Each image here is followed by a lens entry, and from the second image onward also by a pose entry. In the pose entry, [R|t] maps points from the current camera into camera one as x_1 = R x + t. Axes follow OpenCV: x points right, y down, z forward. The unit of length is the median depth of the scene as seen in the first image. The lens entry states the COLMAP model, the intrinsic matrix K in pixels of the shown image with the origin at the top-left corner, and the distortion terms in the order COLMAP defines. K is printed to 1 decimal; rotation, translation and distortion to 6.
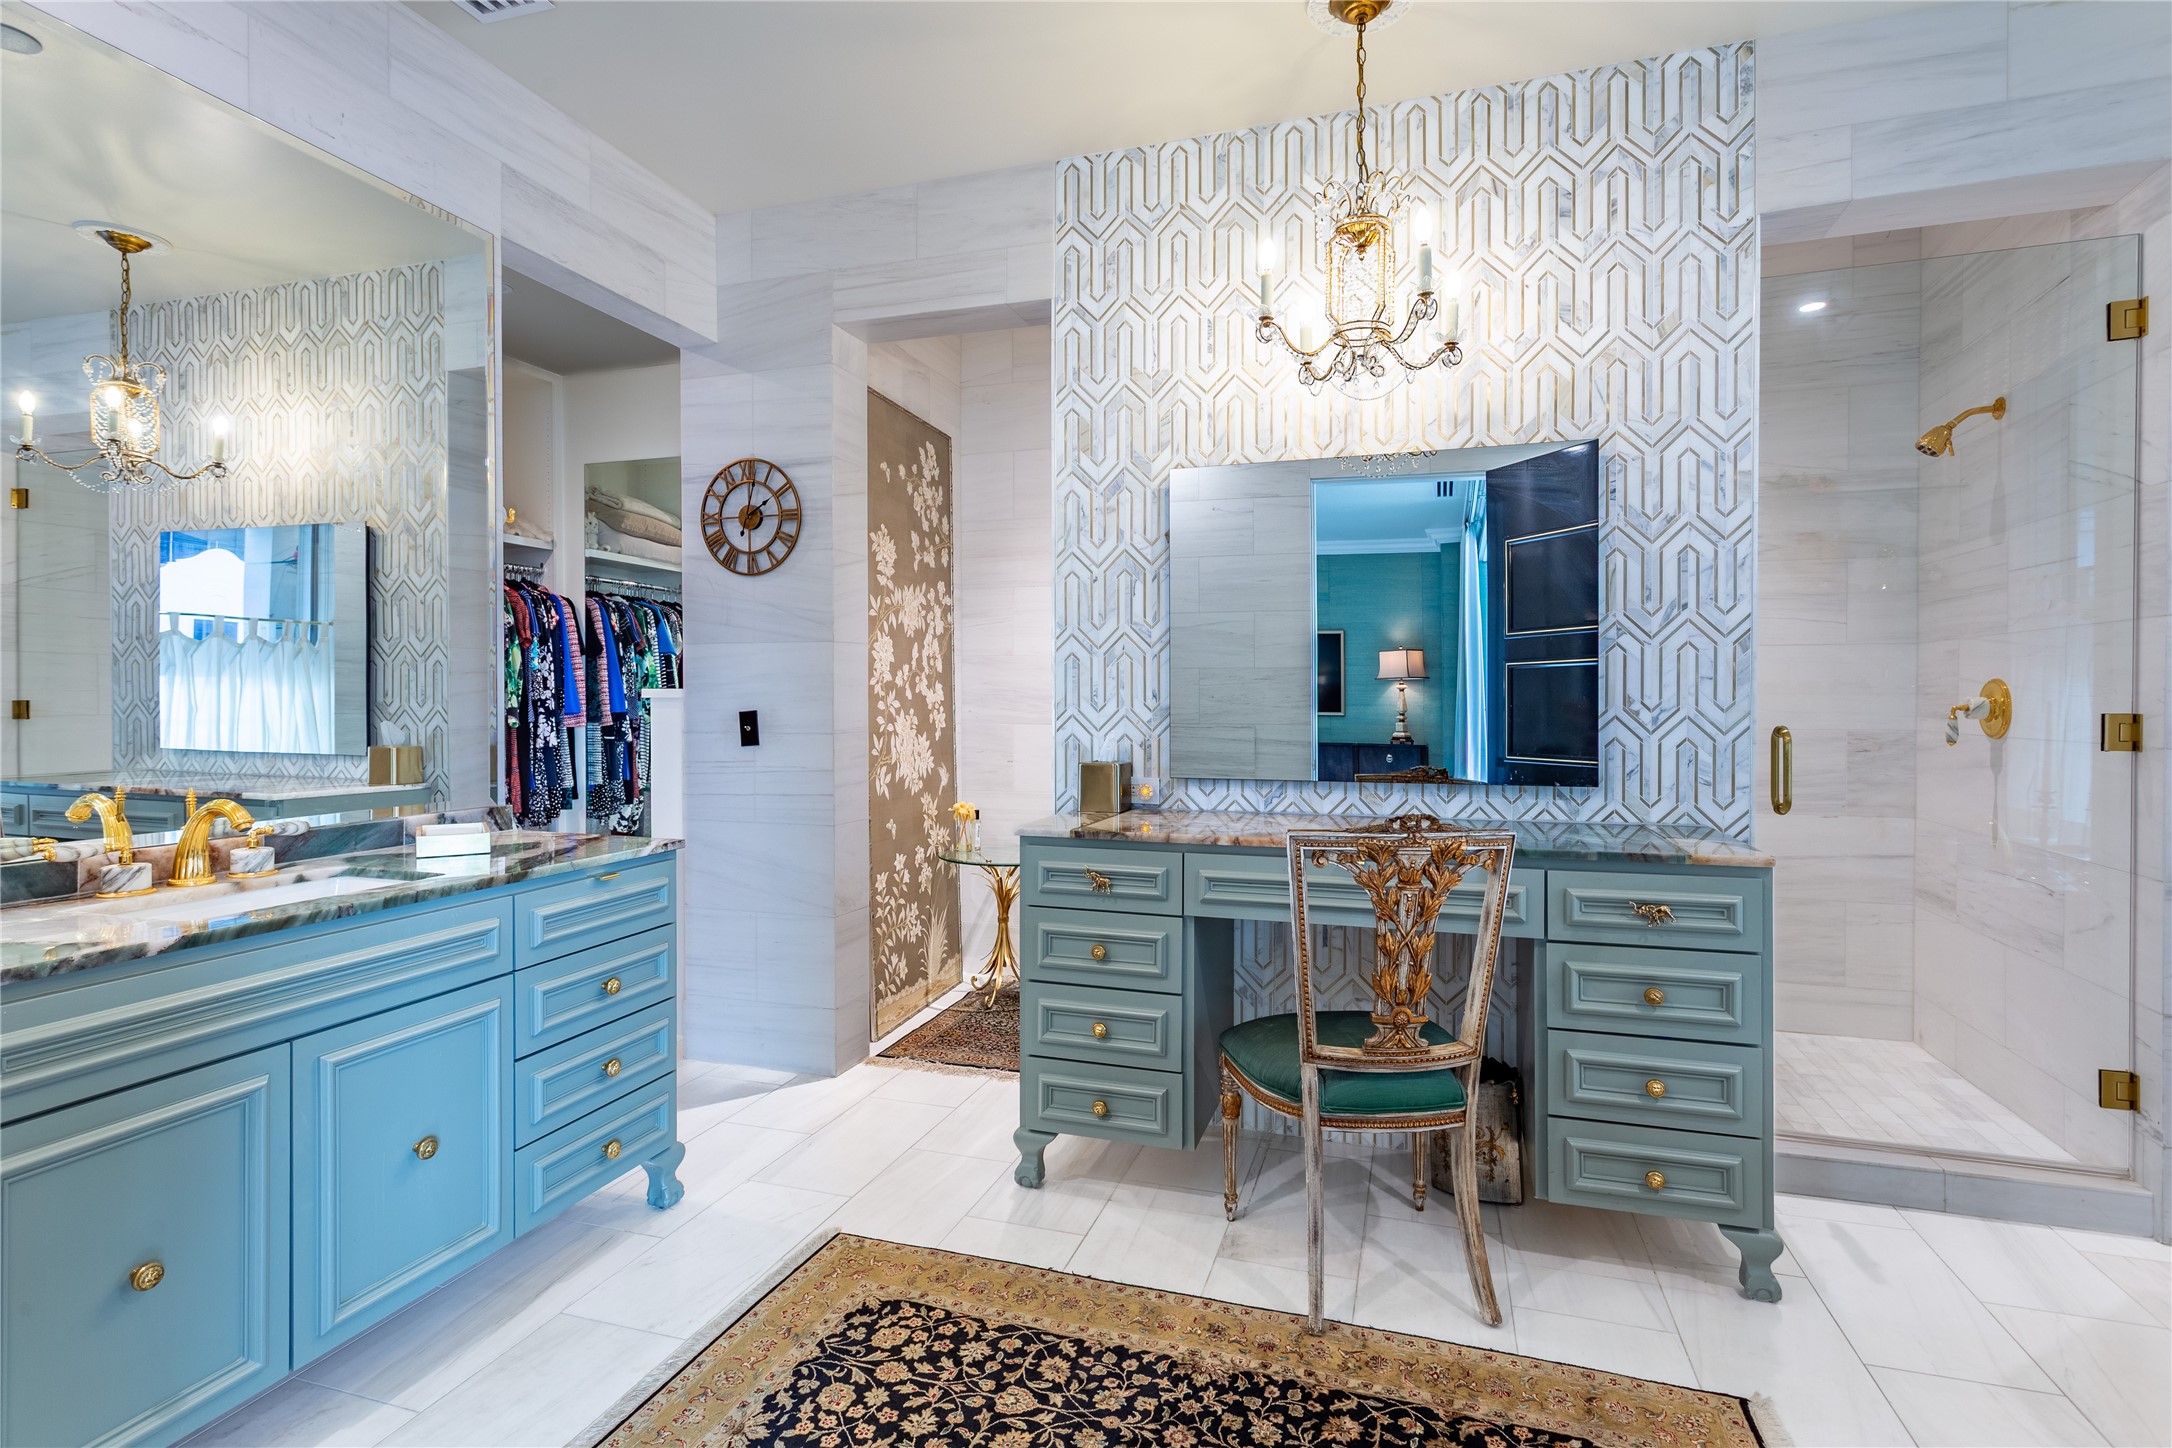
lens RADIAL K [[1046.6, 0, 1116.8], [0, 1046.6, 715.0], [0, 0, 1]] dist [0.001446, 0.004262]
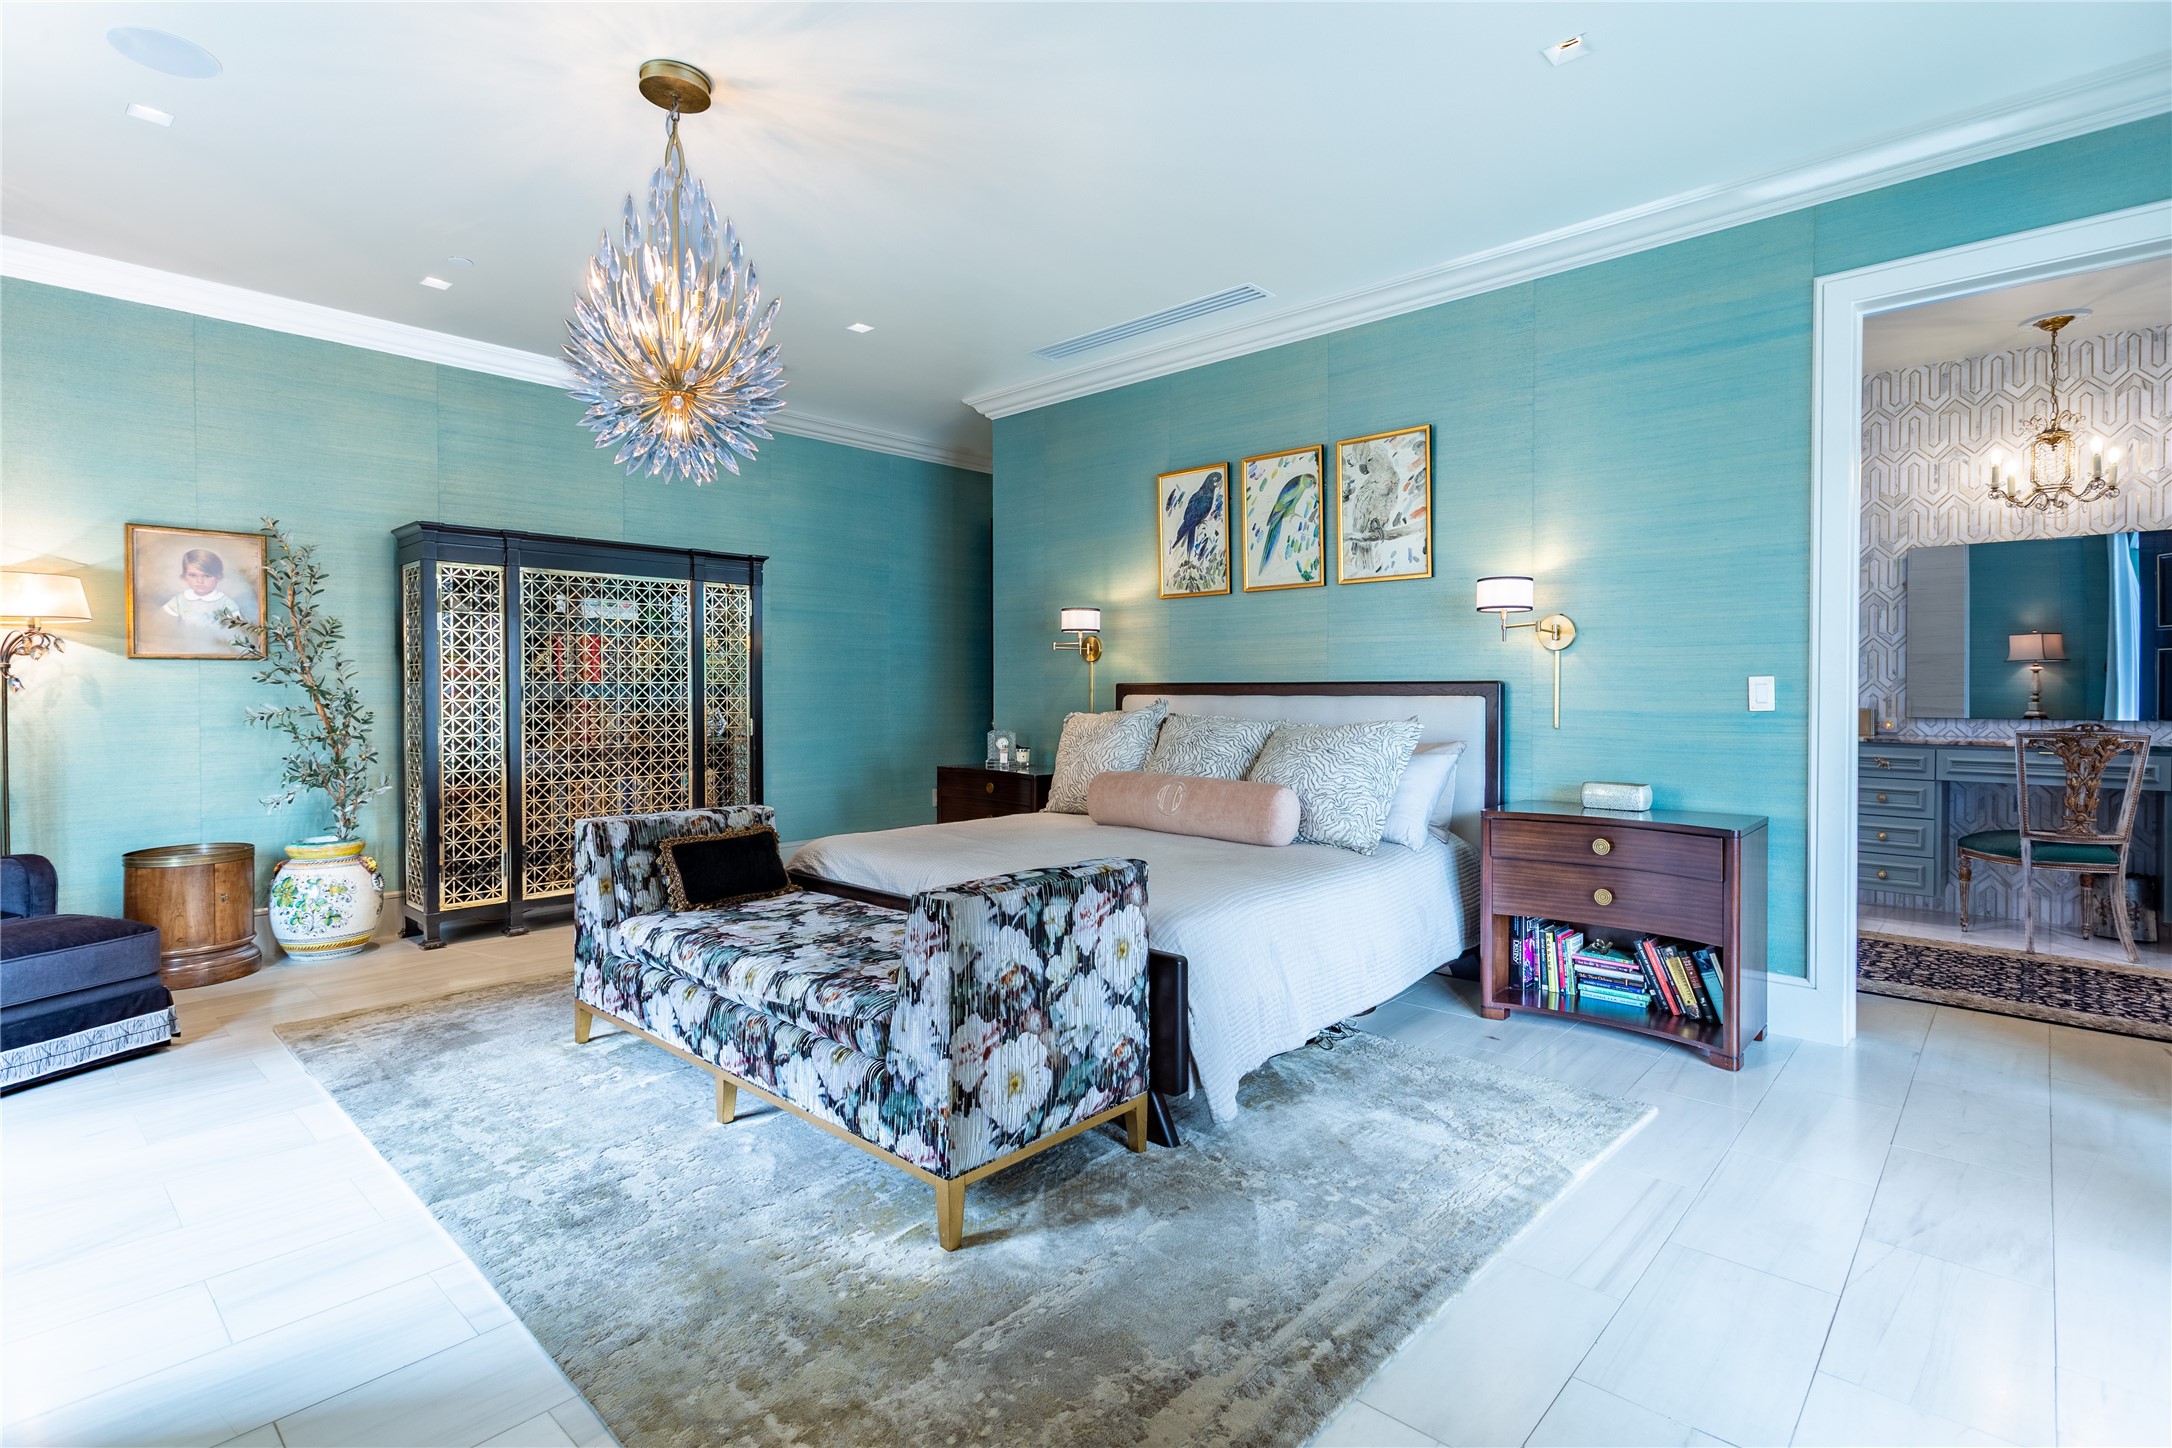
lens RADIAL K [[1046.6, 0, 1128.9], [0, 1046.6, 700.4], [0, 0, 1]] dist [0.001446, 0.004262]
pose [[0.909333, 0.006592, -0.416018, -0.457034], [-0.006848, 0.999976, 0.000876, 0.041880], [0.416013, 0.002053, 0.909356, -1.332970]]
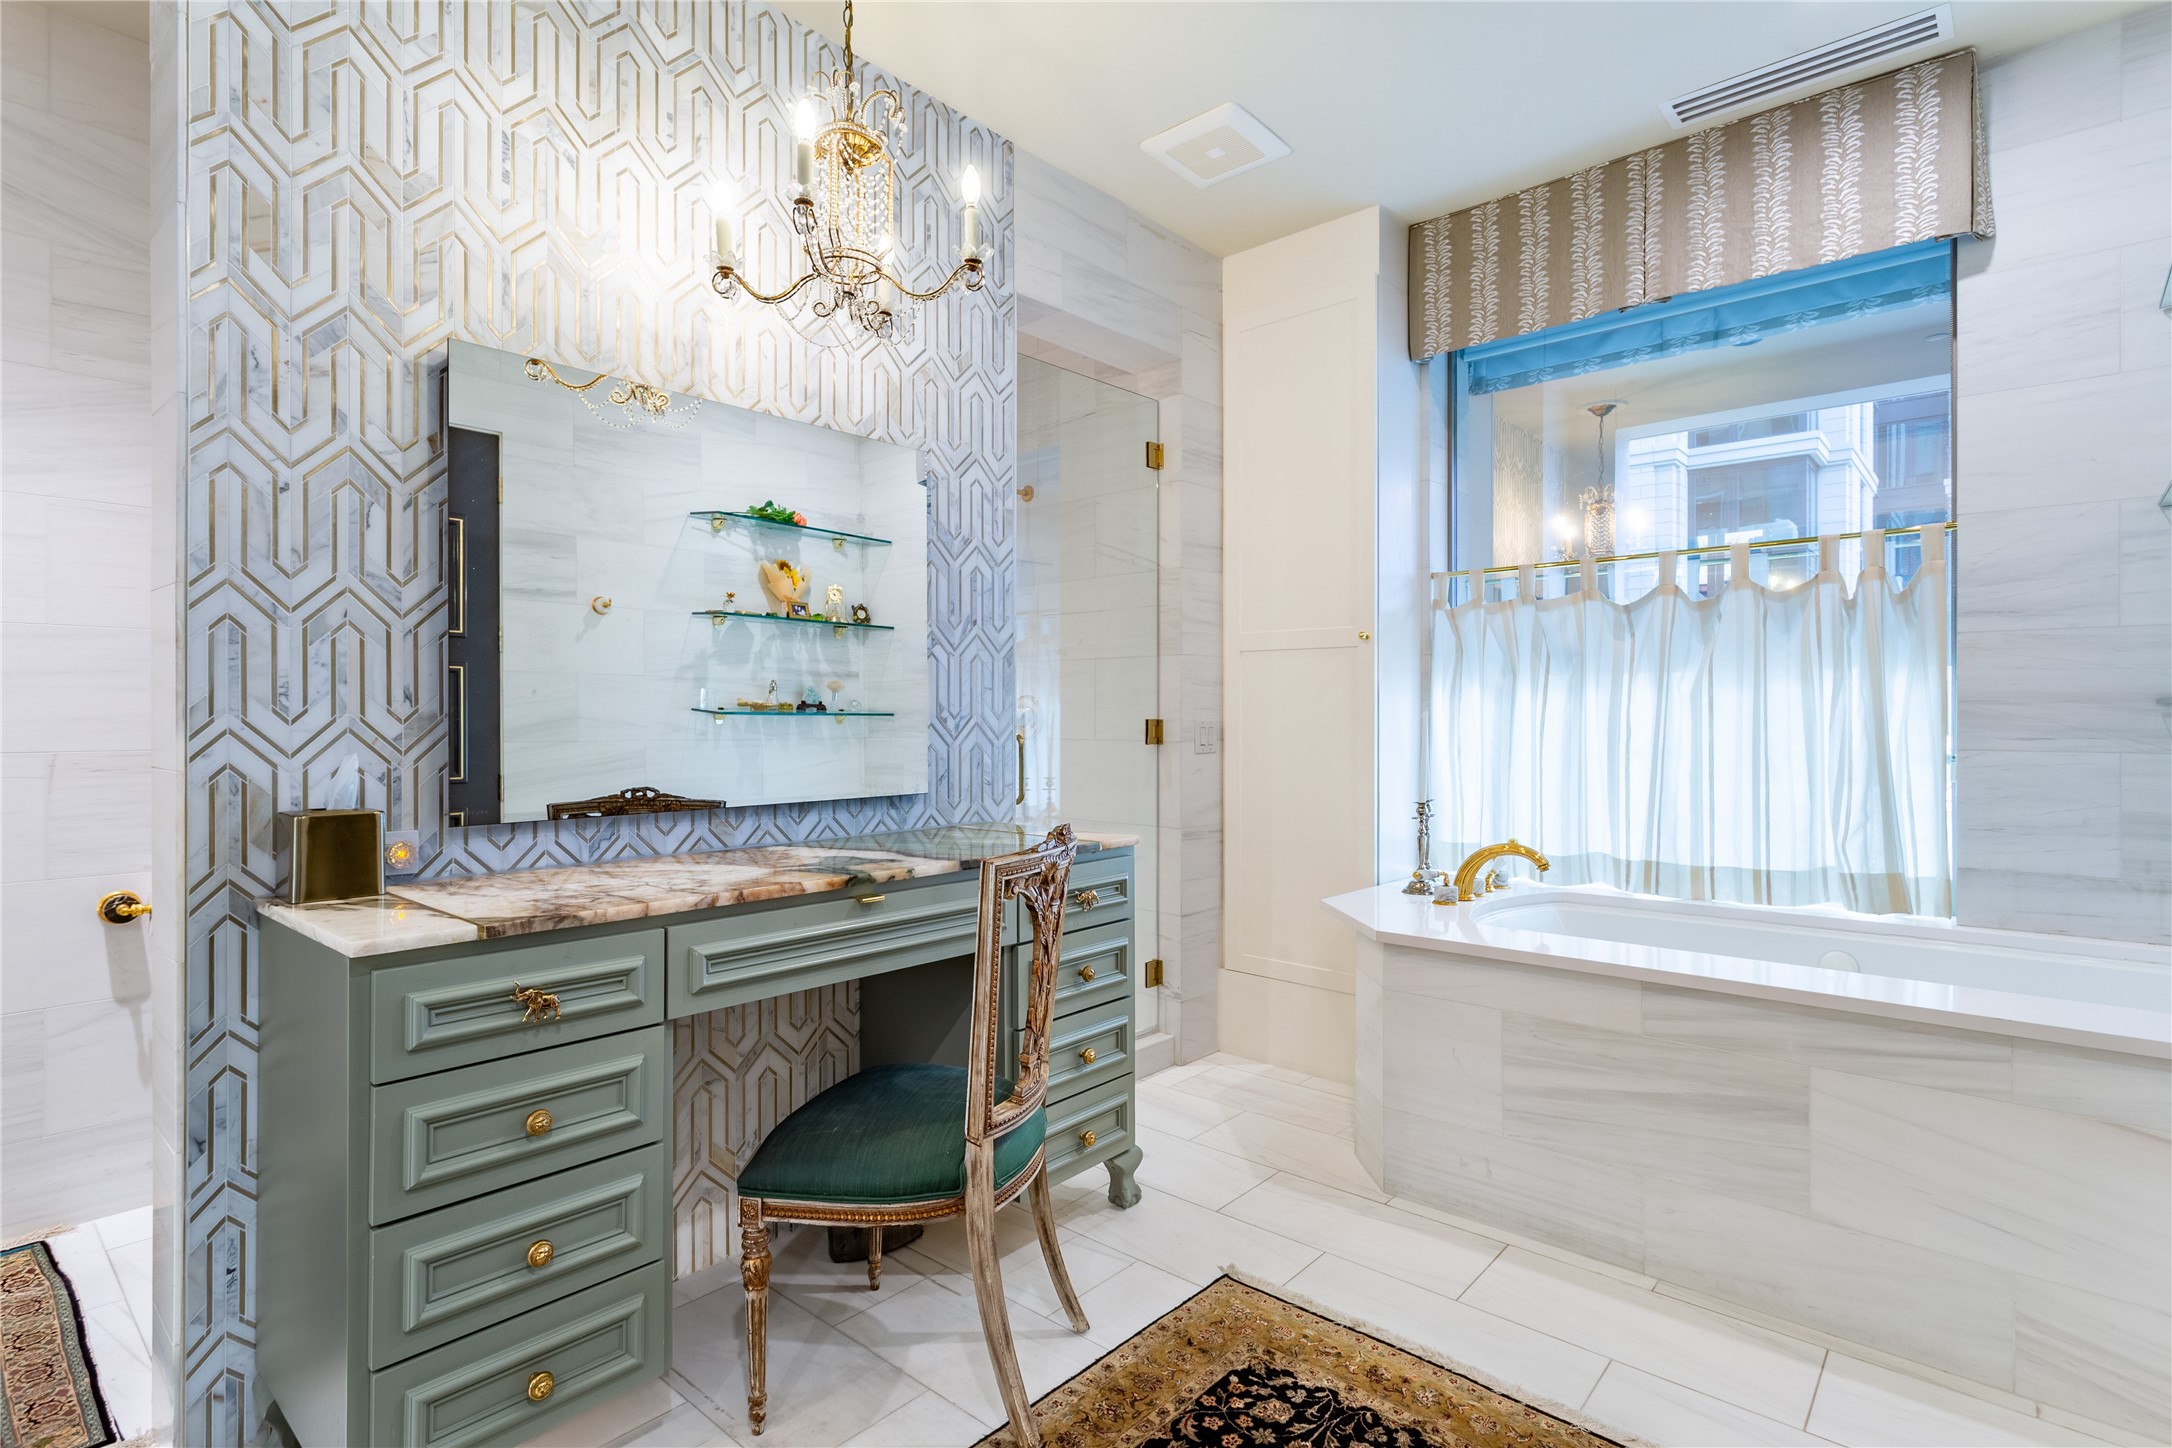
lens RADIAL K [[1046.6, 0, 1085.2], [0, 1046.6, 720.0], [0, 0, 1]] dist [0.001446, 0.004262]
pose [[0.422392, -0.002058, 0.906411, -0.389726], [0.016091, 0.999857, -0.005229, 0.005556], [-0.906270, 0.016794, 0.422364, 0.419997]]
